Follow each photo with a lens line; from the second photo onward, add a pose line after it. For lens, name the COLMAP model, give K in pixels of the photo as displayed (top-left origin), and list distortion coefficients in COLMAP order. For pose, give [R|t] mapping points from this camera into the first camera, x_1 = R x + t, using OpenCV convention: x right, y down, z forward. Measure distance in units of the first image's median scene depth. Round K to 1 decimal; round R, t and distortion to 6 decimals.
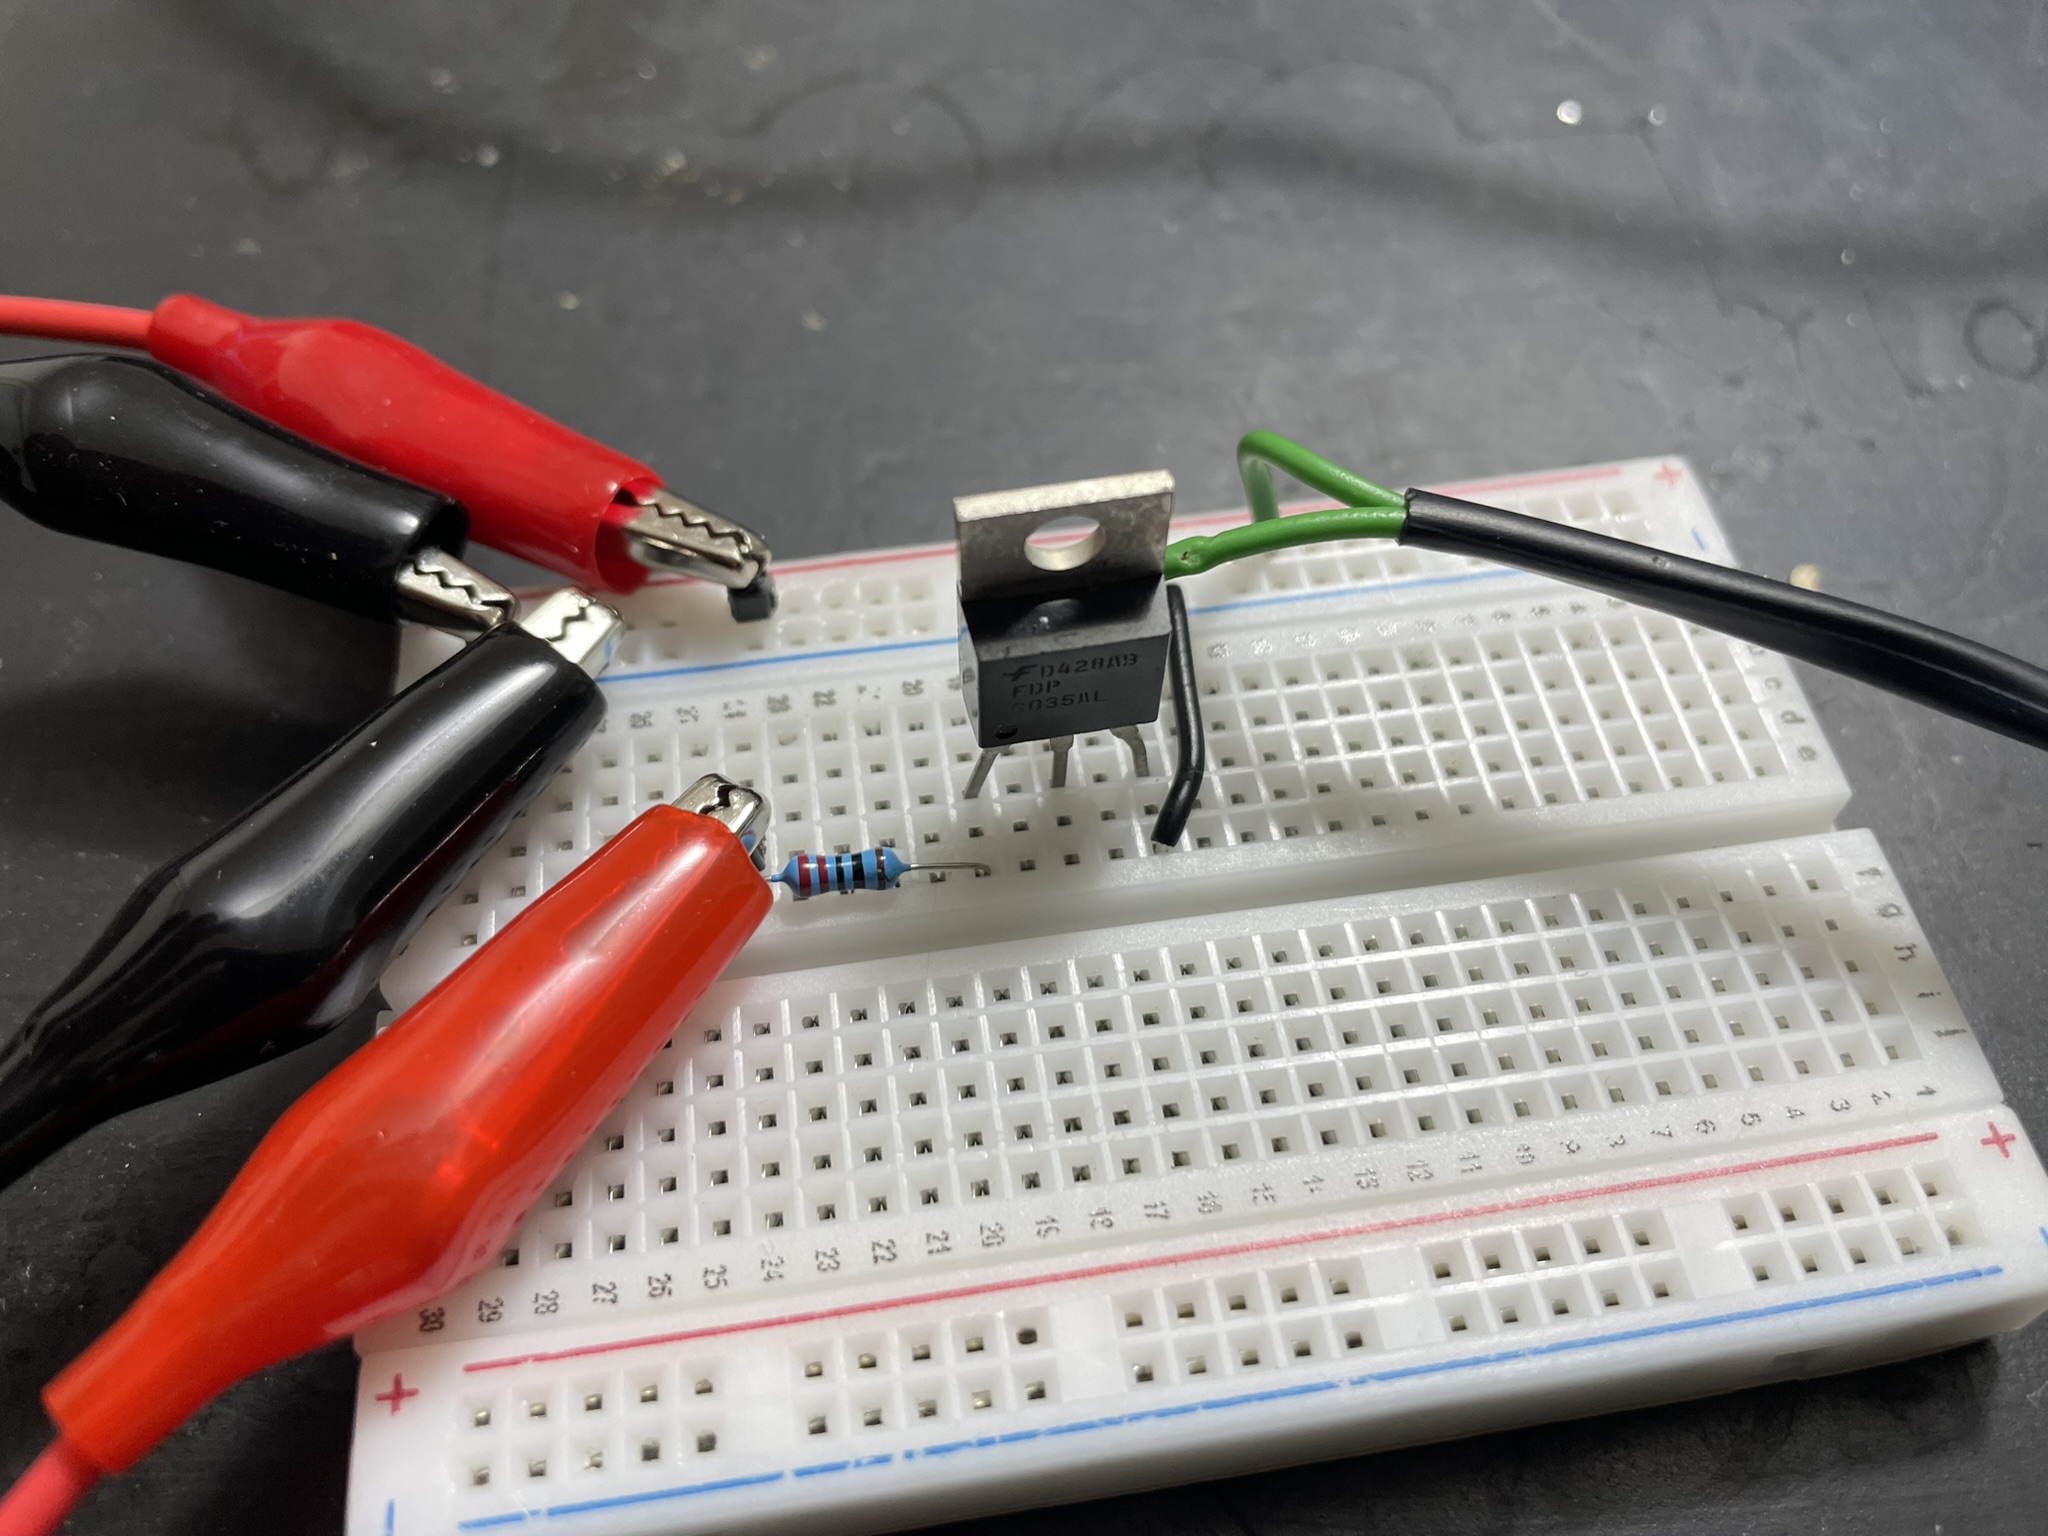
lens RADIAL K [[1577.9, 0, 1012.1], [0, 1577.9, 761.0], [0, 0, 1]] dist [0.071169, -0.124524]
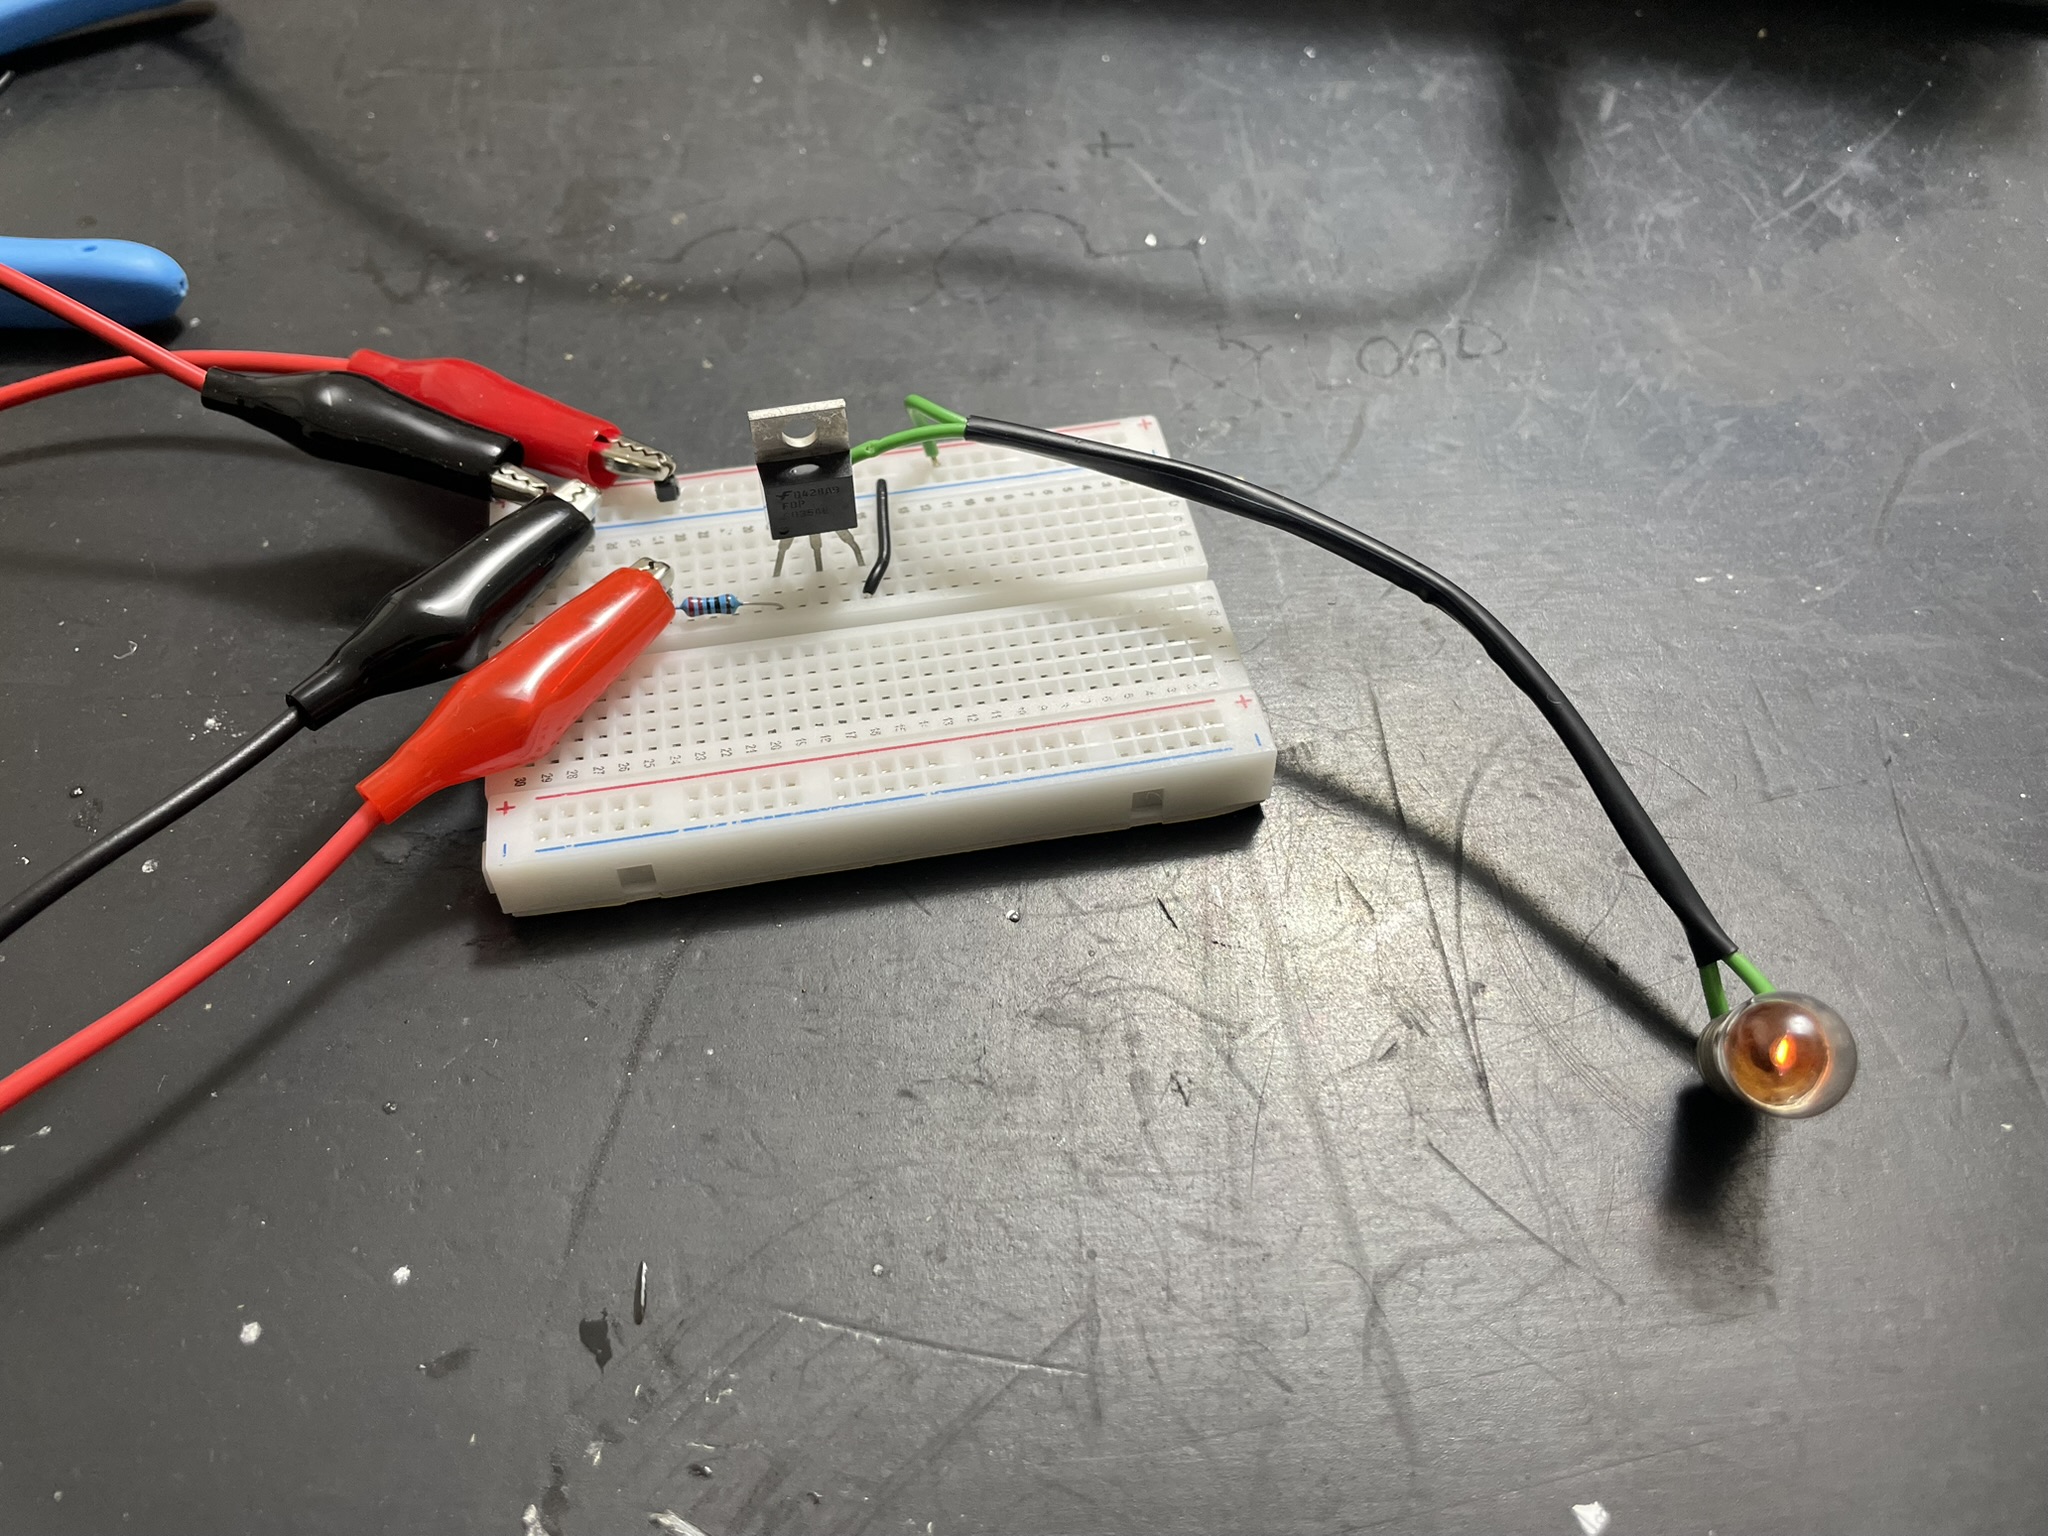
lens RADIAL K [[1577.9, 0, 1012.1], [0, 1577.9, 761.0], [0, 0, 1]] dist [0.071169, -0.124524]
pose [[0.999452, -0.028302, 0.017179, 0.224402], [0.029452, 0.997055, -0.070805, 0.391718], [-0.015125, 0.071272, 0.997342, -0.965433]]
